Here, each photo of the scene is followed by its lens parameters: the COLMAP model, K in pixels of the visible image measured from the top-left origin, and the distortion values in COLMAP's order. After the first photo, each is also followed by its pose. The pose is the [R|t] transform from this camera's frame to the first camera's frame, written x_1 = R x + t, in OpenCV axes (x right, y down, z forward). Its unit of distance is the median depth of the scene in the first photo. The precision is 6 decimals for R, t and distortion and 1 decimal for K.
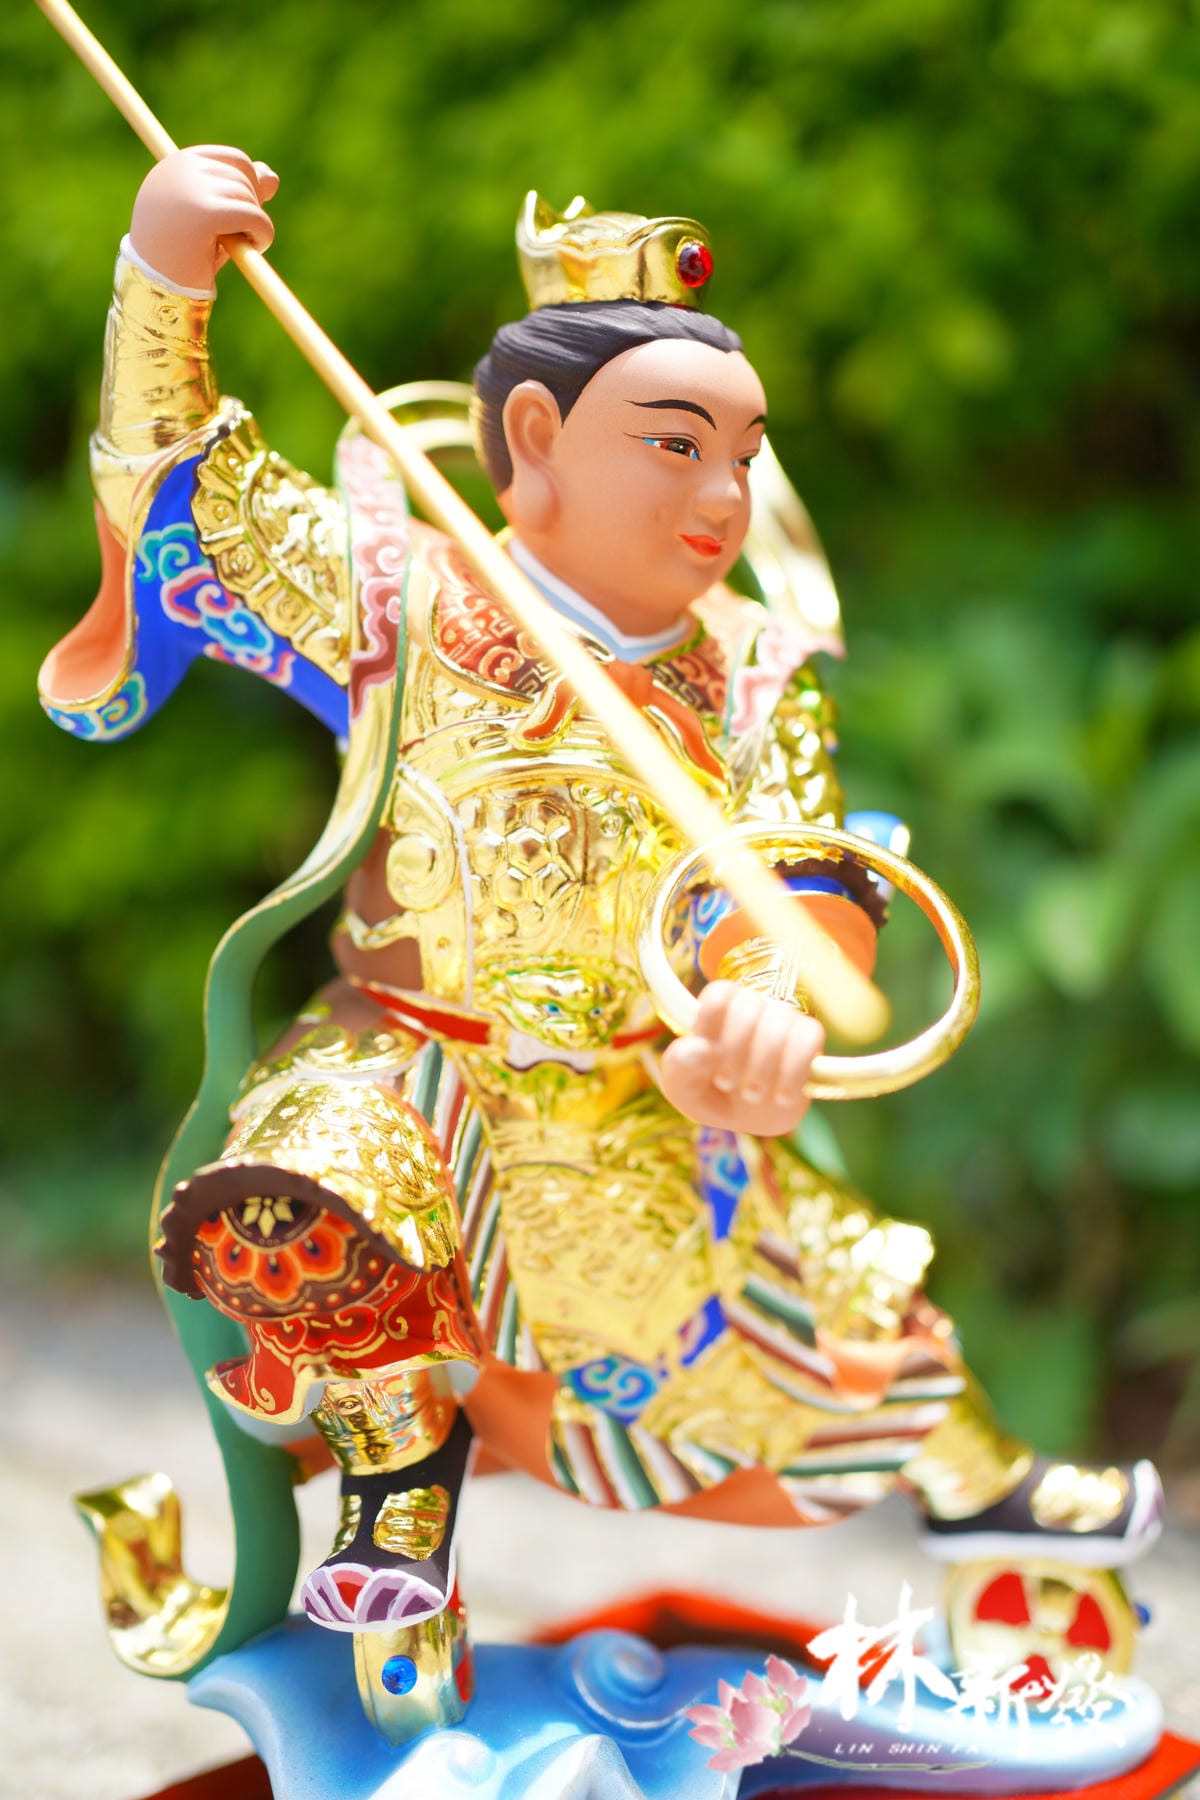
lens RADIAL K [[1777.9, 0, 589.4], [0, 1777.9, 886.3], [0, 0, 1]] dist [0.011389, 0.007927]
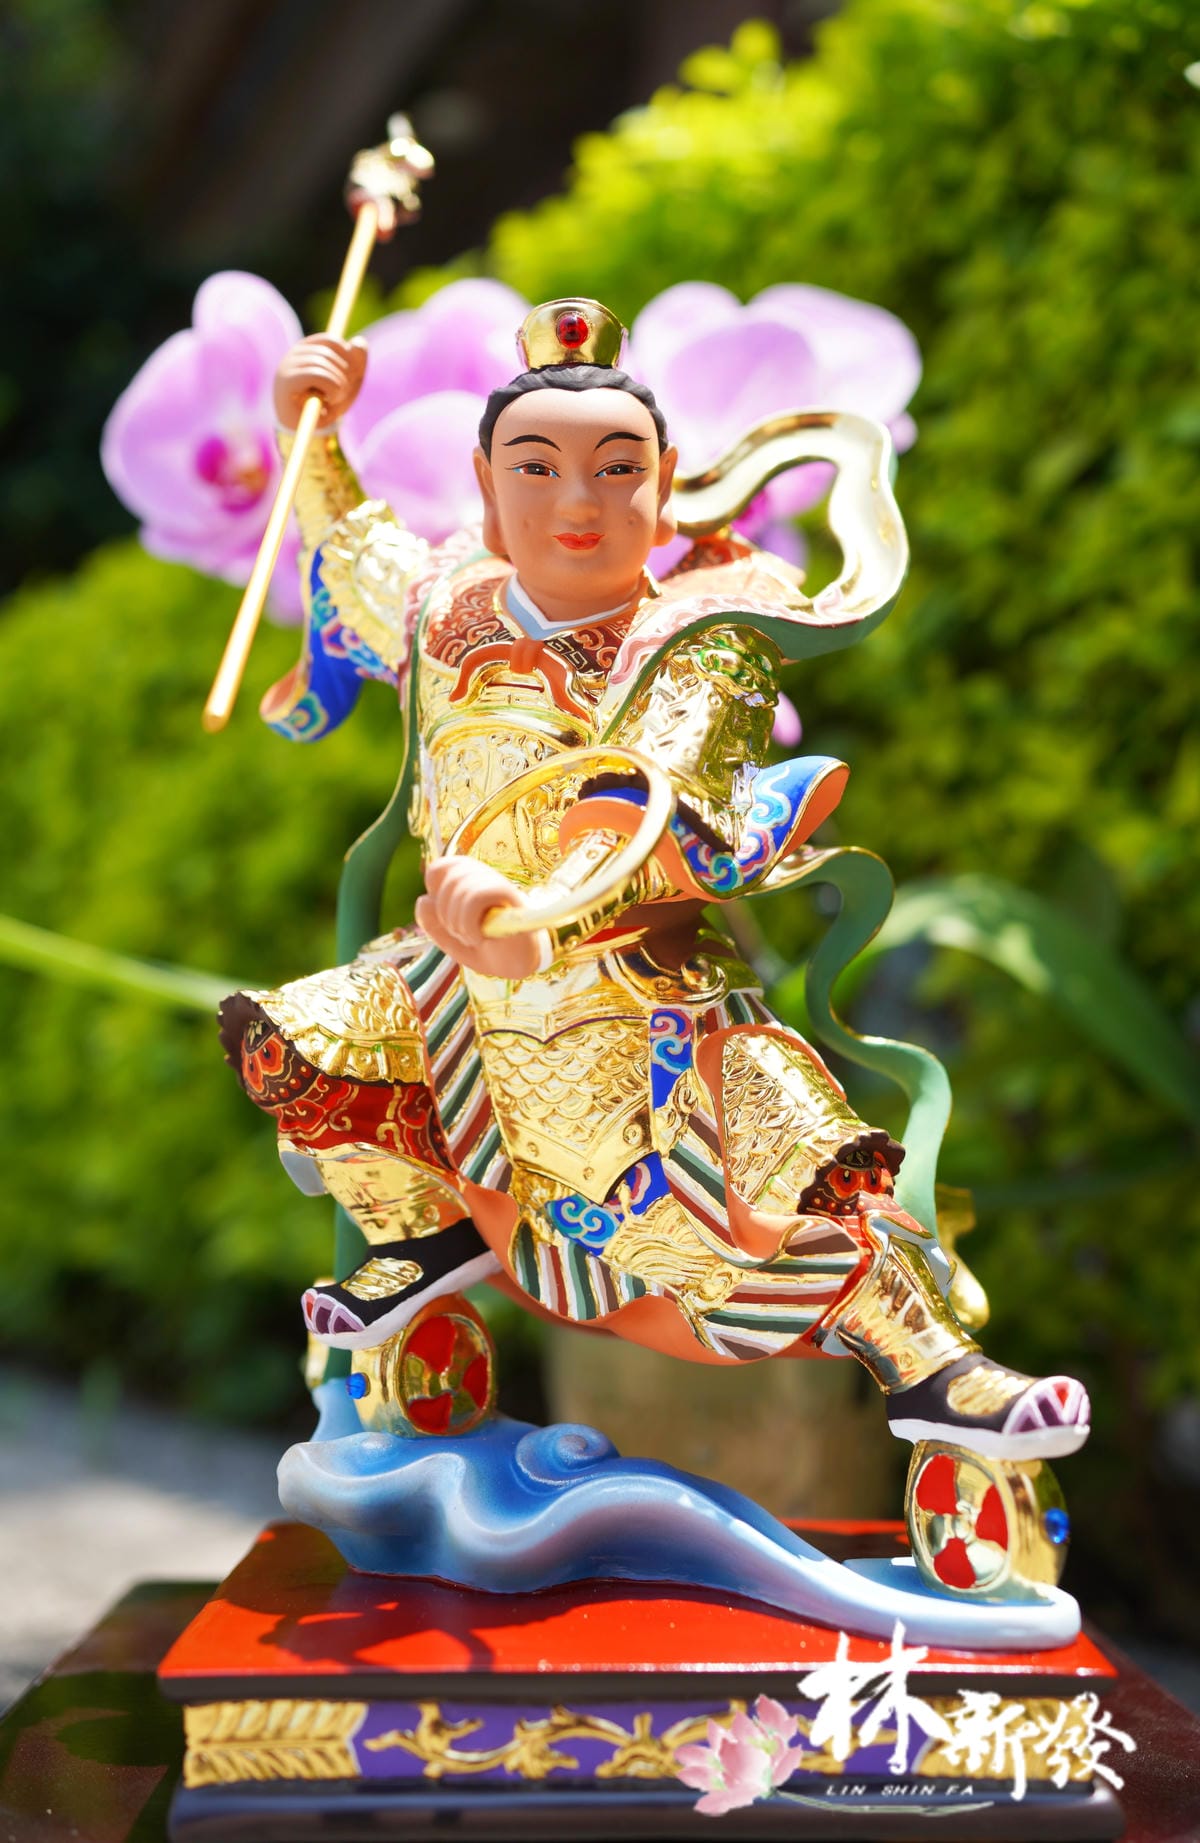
lens RADIAL K [[1865.8, 0, 600.0], [0, 1865.8, 921.5], [0, 0, 1]] dist [0.008240, 0.007477]
pose [[0.733989, -0.033868, -0.678317, 0.966946], [-0.023238, 0.996919, -0.074920, 0.179802], [0.678764, 0.070753, 0.730940, 0.046171]]
